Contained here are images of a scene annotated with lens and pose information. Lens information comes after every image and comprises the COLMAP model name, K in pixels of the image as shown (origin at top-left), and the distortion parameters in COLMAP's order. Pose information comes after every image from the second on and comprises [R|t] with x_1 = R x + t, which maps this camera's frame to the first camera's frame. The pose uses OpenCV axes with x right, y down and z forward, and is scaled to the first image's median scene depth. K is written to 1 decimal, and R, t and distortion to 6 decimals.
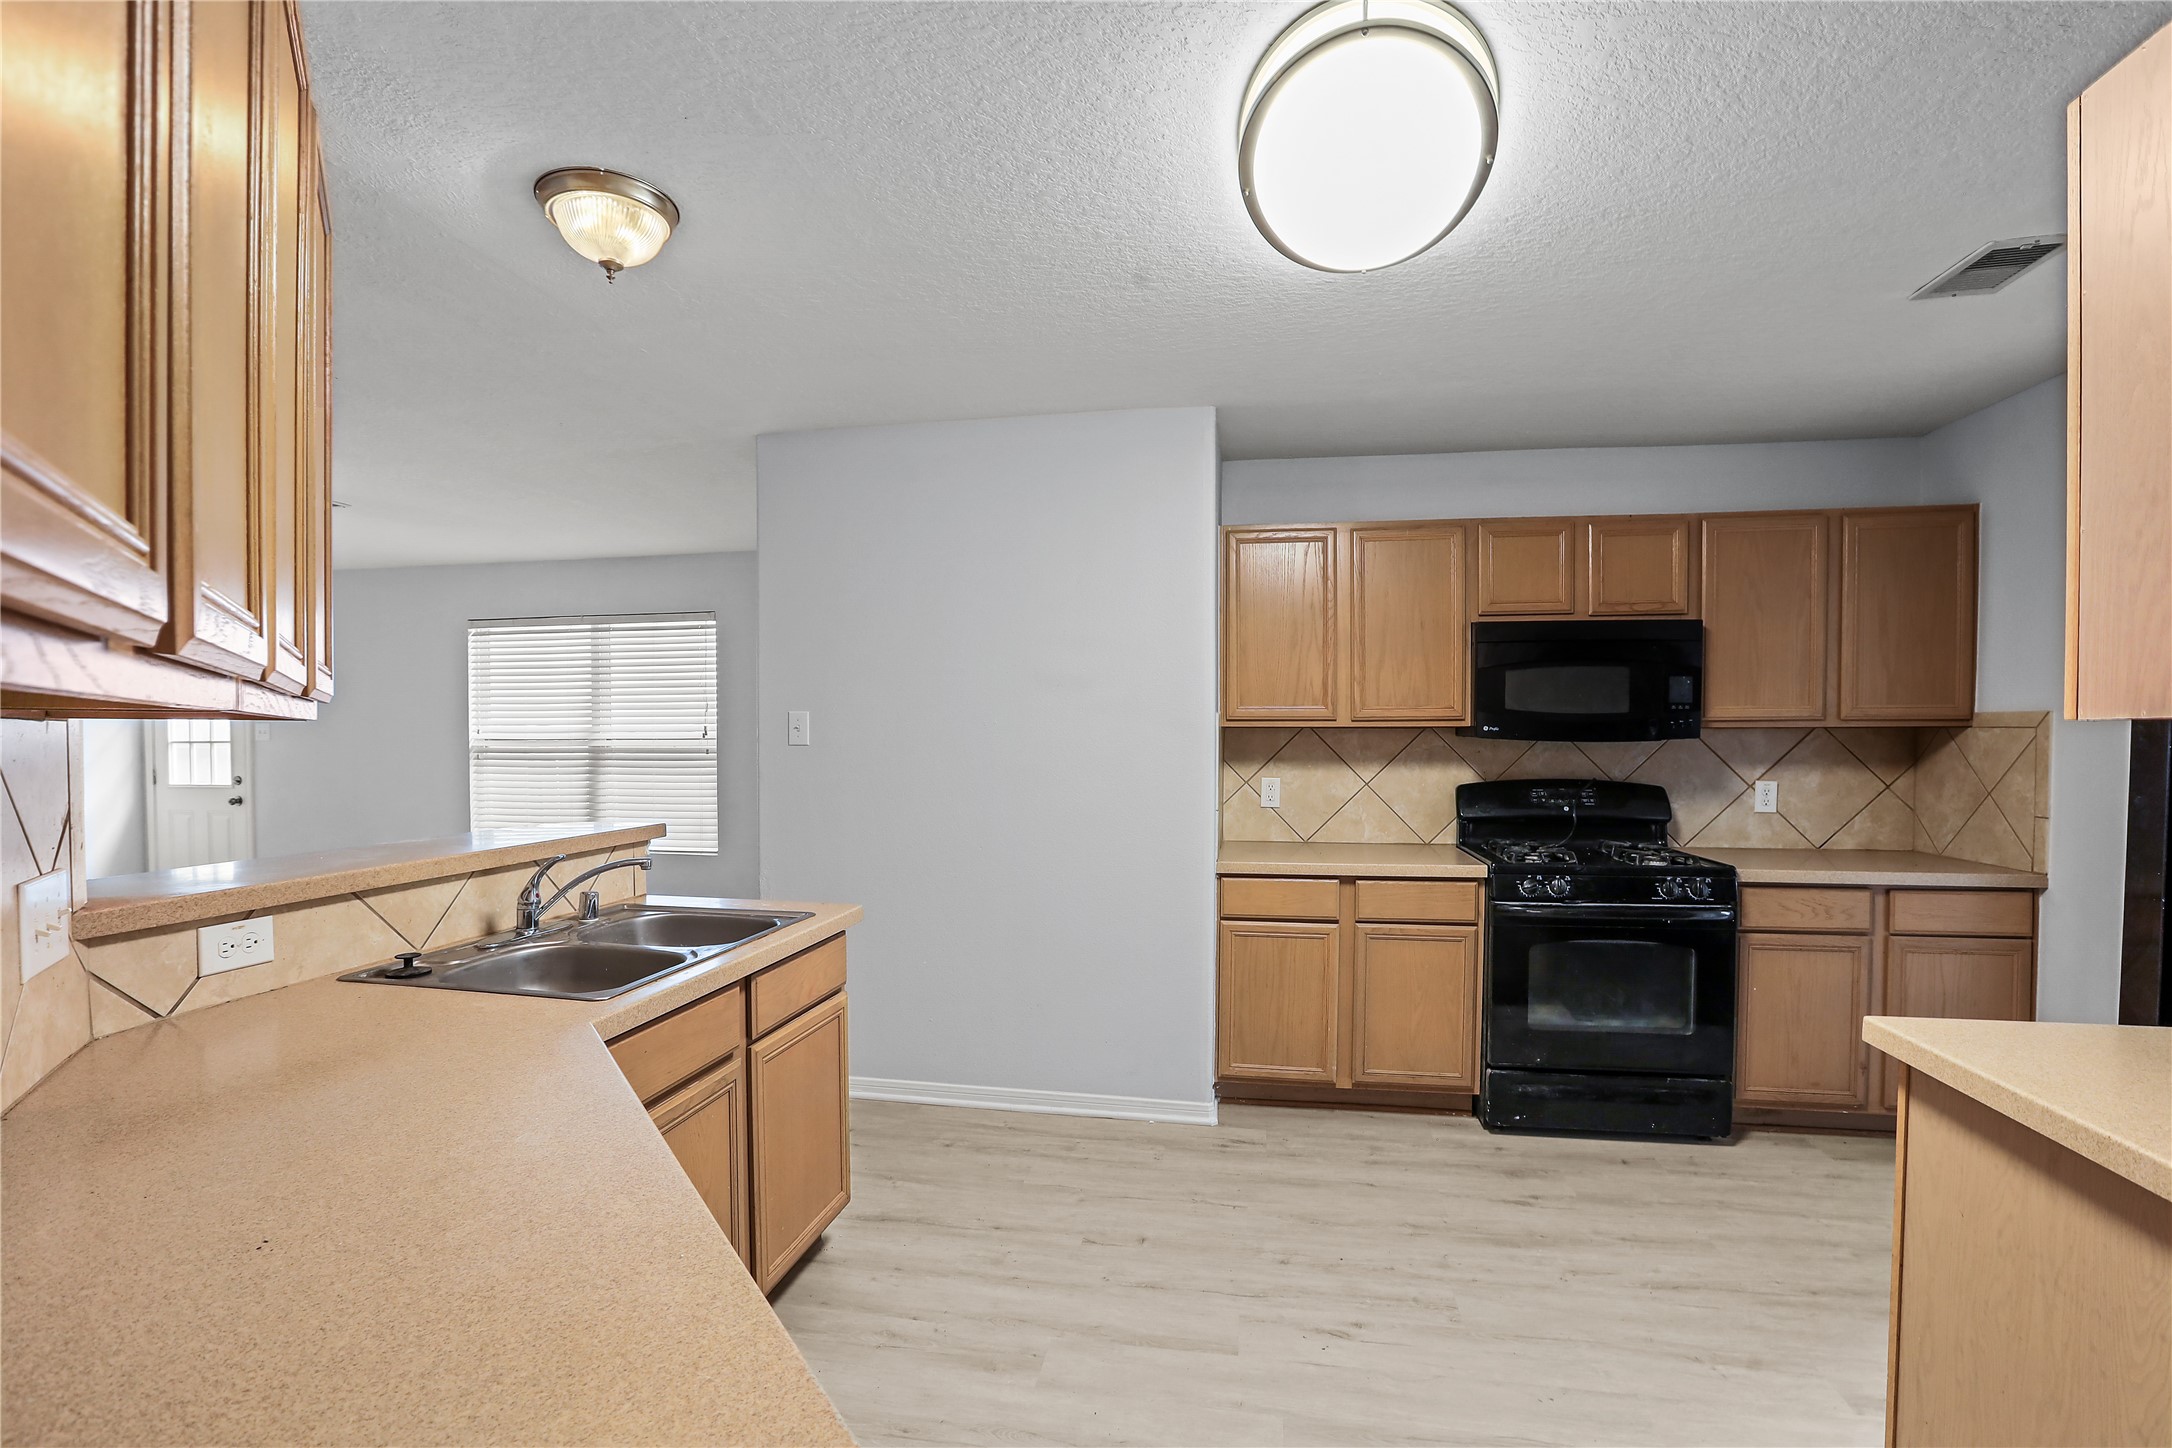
lens RADIAL K [[1003.2, 0, 1073.2], [0, 1003.2, 766.0], [0, 0, 1]] dist [-0.016471, -0.000132]
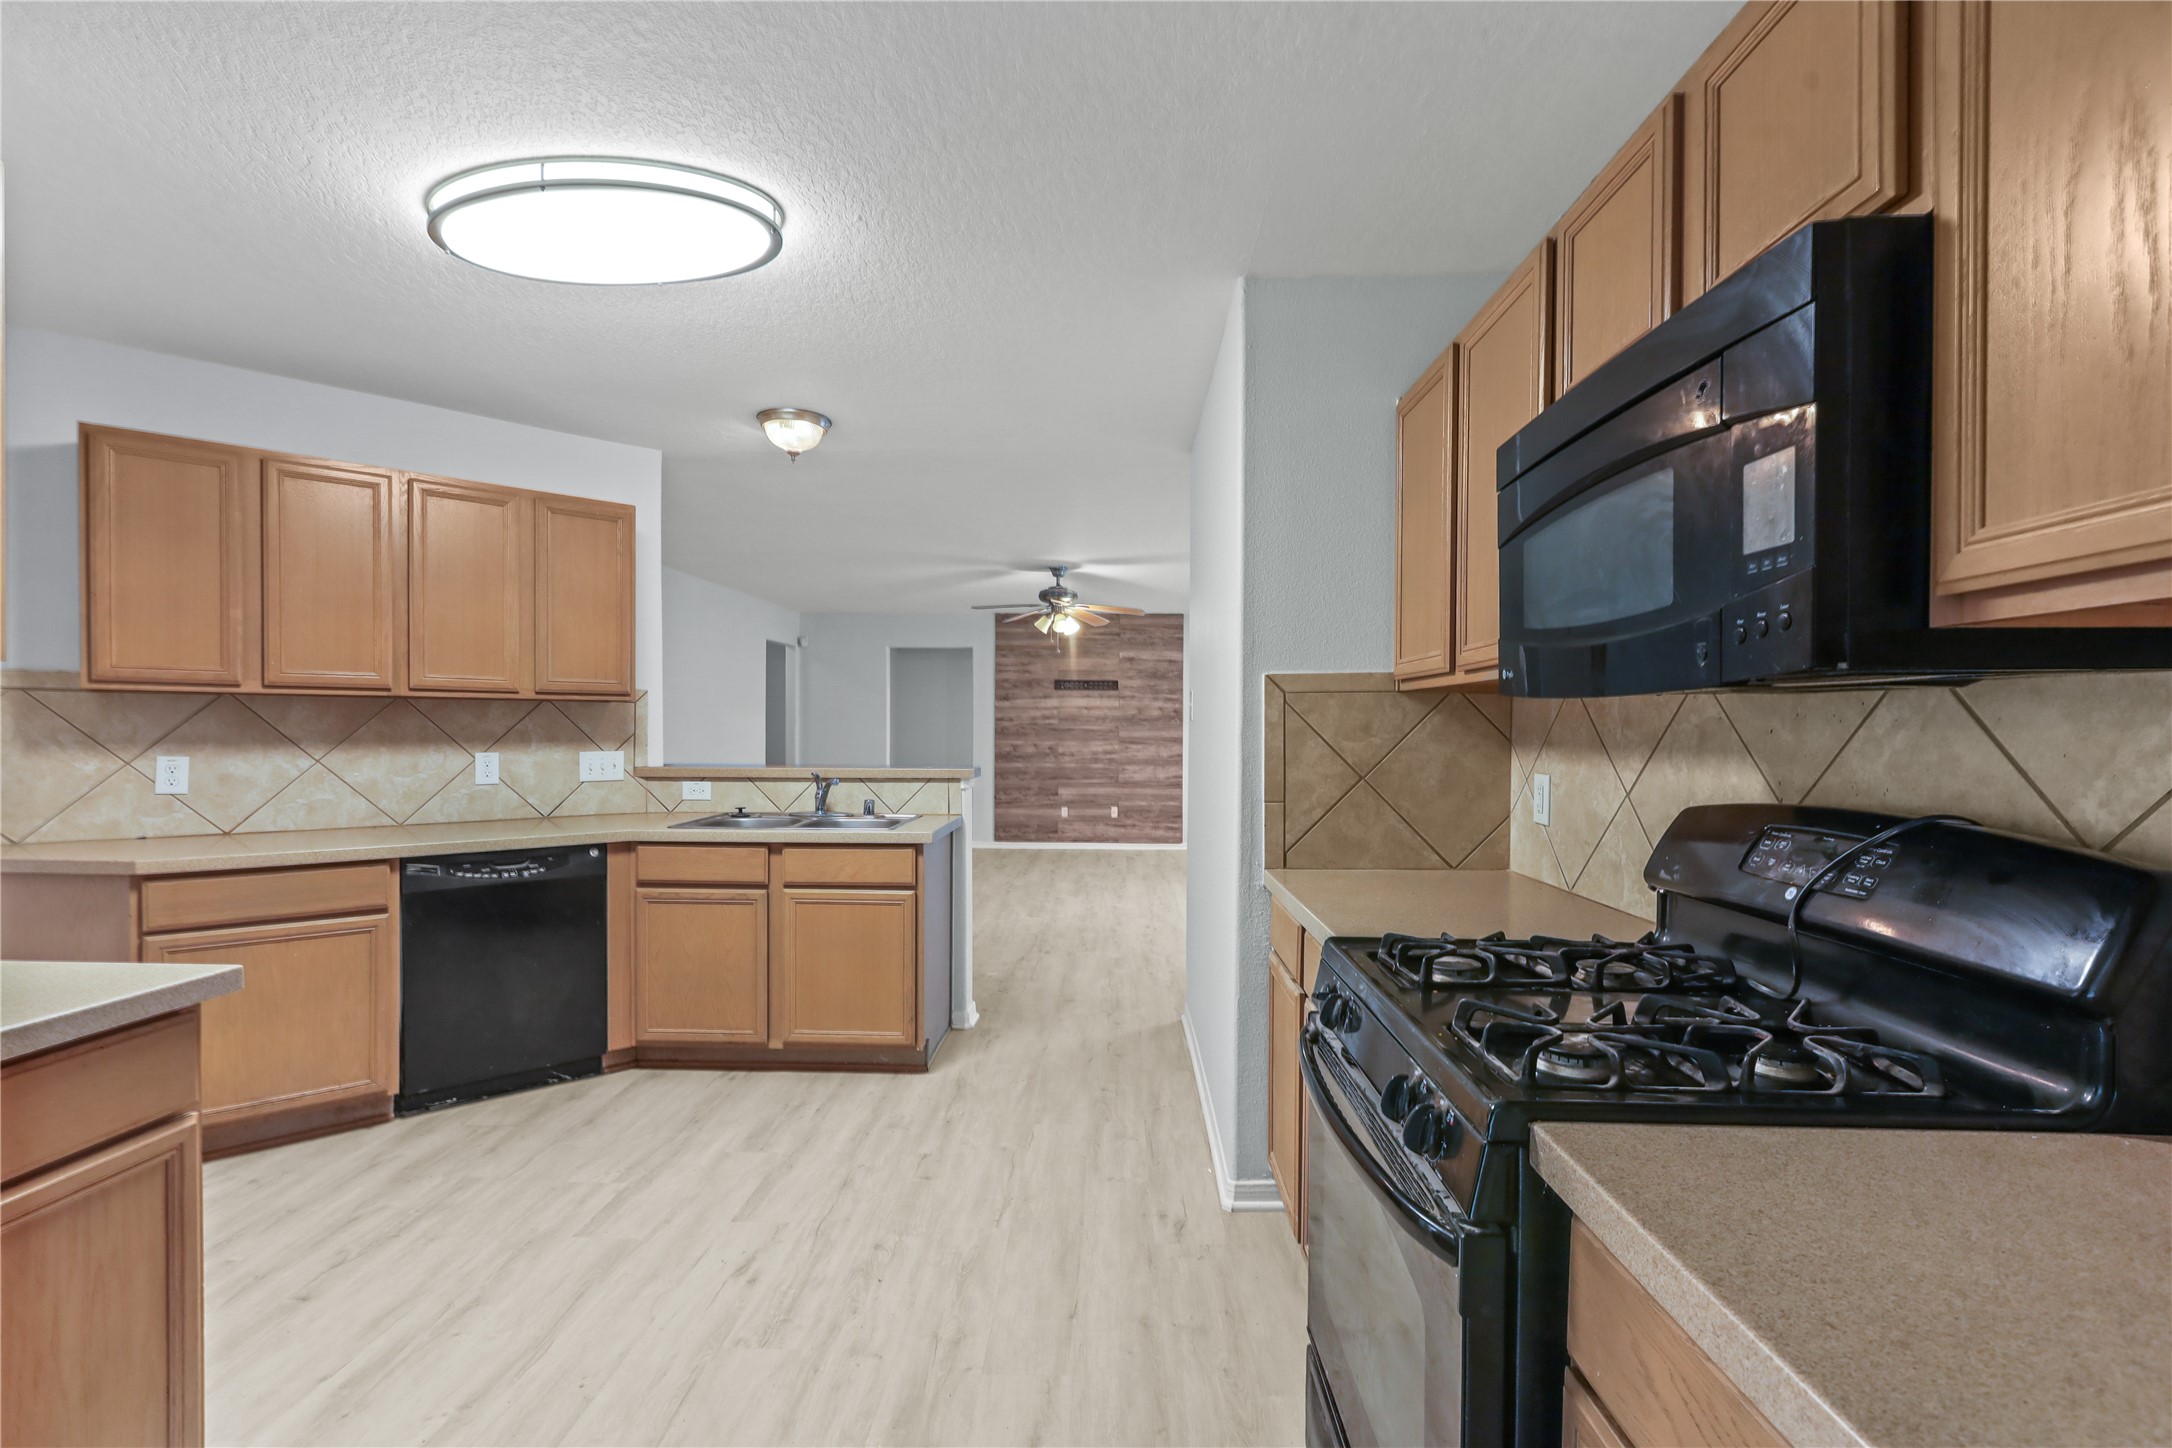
lens RADIAL K [[989.5, 0, 1086.8], [0, 989.5, 743.9], [0, 0, 1]] dist [-0.001081, -0.000105]
pose [[0.143908, 0.021440, -0.989359, 1.048902], [-0.031755, 0.999350, 0.017037, -0.009463], [0.989081, 0.028965, 0.144495, 0.936359]]
